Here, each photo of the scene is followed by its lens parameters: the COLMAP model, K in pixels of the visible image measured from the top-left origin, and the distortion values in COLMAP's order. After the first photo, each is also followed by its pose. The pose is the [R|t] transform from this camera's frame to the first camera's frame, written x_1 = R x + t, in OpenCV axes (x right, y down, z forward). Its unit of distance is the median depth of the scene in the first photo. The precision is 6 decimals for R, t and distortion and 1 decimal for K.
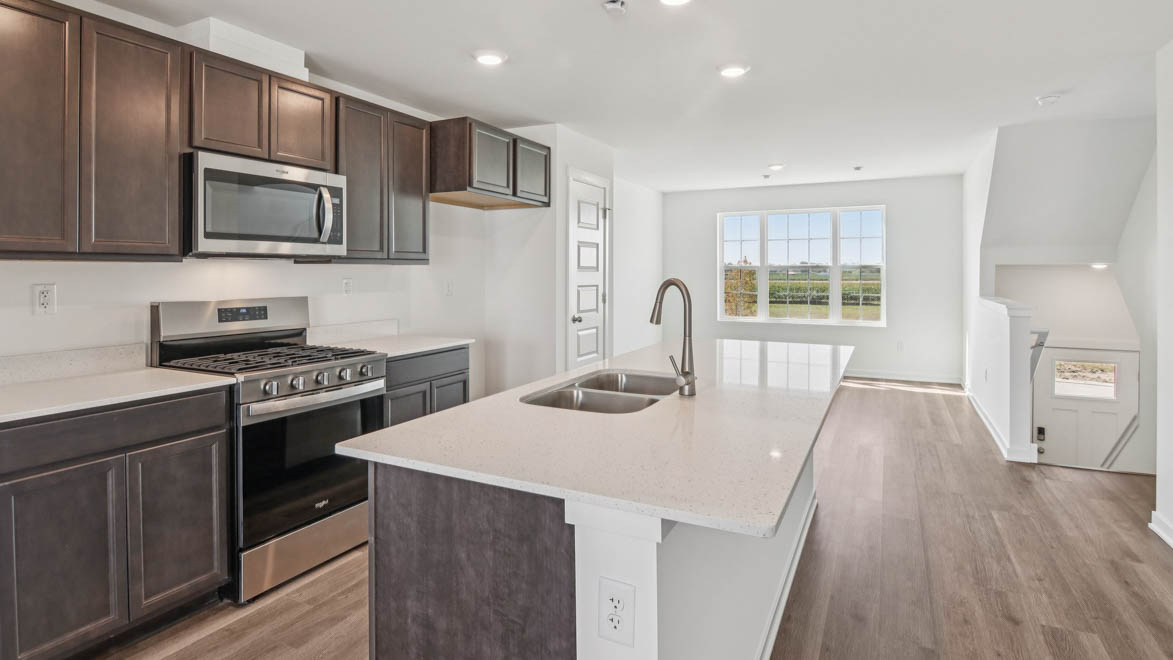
lens RADIAL K [[606.6, 0, 575.6], [0, 606.6, 273.1], [0, 0, 1]] dist [-0.000191, -0.014081]
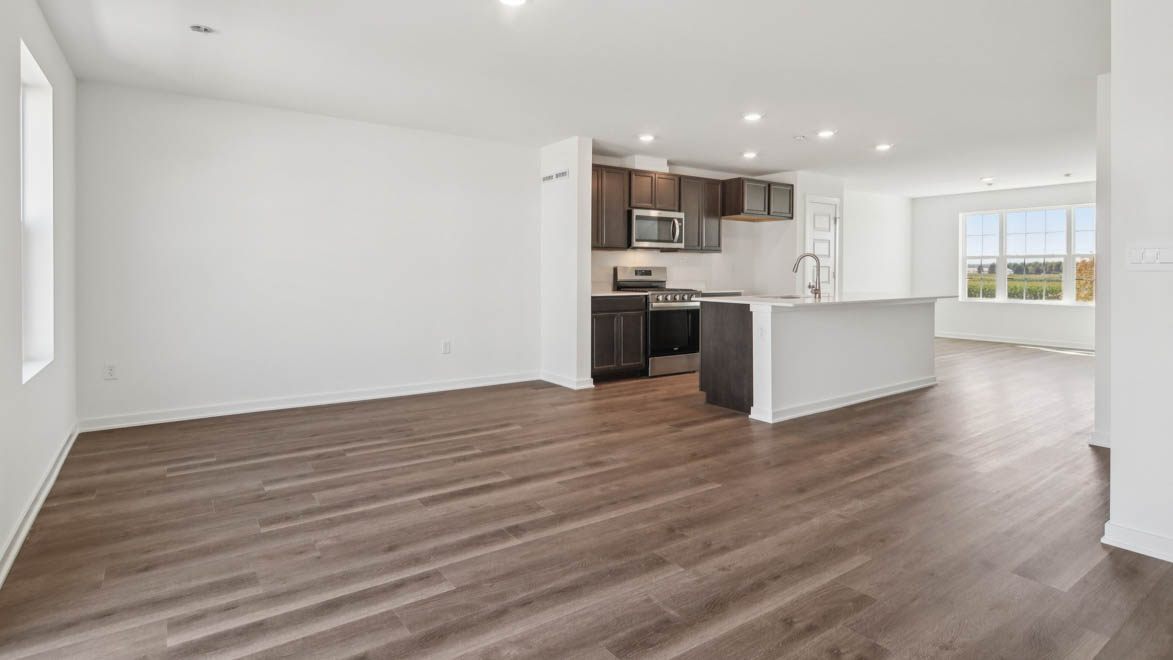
lens RADIAL K [[606.6, 0, 575.6], [0, 606.6, 273.1], [0, 0, 1]] dist [-0.000191, -0.014081]
pose [[0.882407, 0.002076, -0.470482, 0.309837], [-0.002989, 0.999995, -0.001193, 0.064781], [0.470477, 0.002459, 0.882409, -1.116319]]
